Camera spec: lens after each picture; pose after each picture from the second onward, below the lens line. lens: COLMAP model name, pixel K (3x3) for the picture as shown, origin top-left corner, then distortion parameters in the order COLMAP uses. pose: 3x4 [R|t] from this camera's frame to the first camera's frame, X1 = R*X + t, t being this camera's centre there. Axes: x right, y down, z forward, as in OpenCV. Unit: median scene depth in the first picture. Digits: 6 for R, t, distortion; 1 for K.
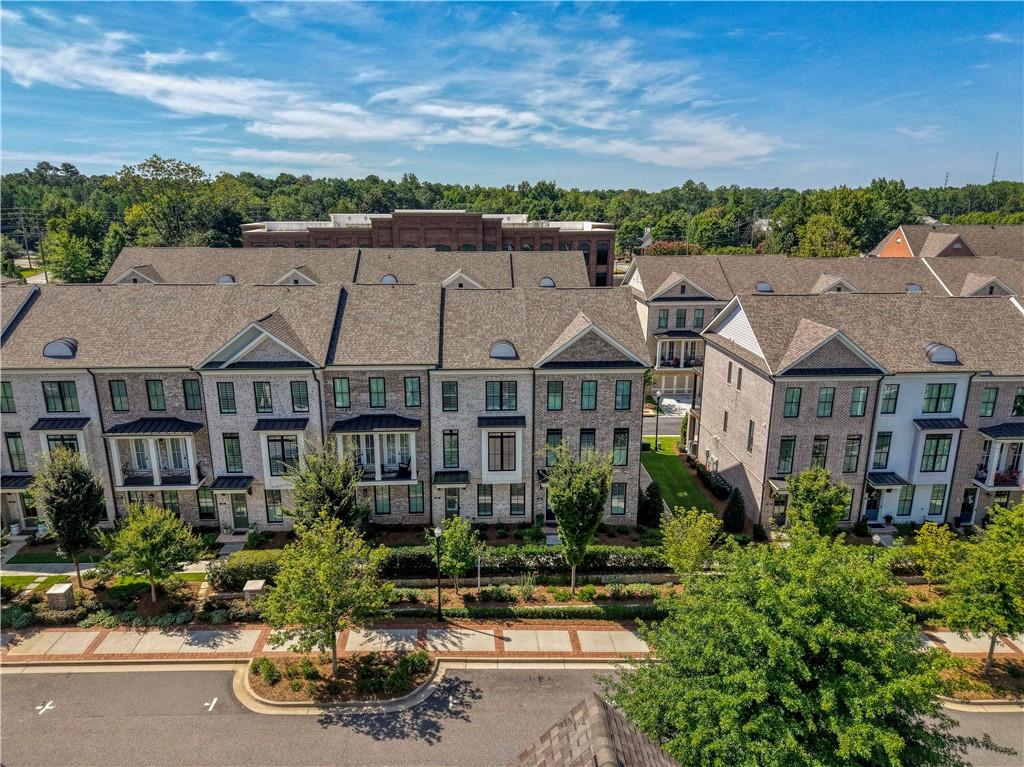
lens RADIAL K [[672.1, 0, 511.3], [0, 672.1, 381.8], [0, 0, 1]] dist [0.040651, -0.000922]
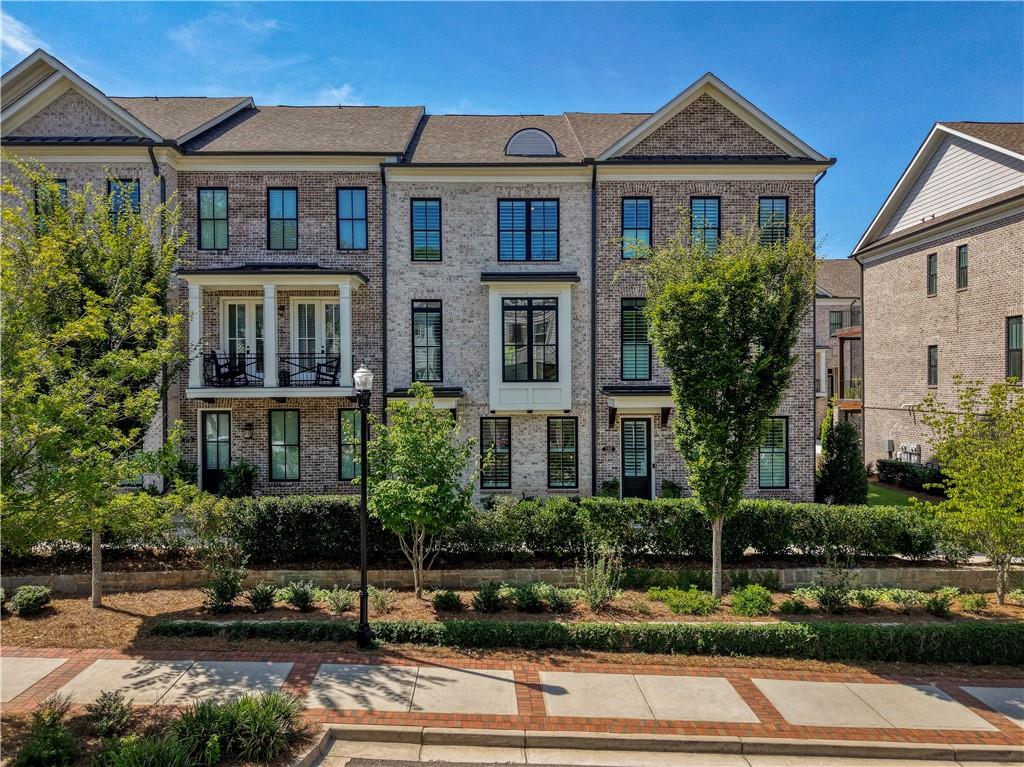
lens RADIAL K [[720.4, 0, 510.9], [0, 720.4, 384.6], [0, 0, 1]] dist [-0.003813, -0.001535]
pose [[0.999573, -0.004529, -0.028858, -0.013431], [-0.002498, 0.971034, -0.238929, 0.267017], [0.029105, 0.238900, 0.970608, 0.517113]]
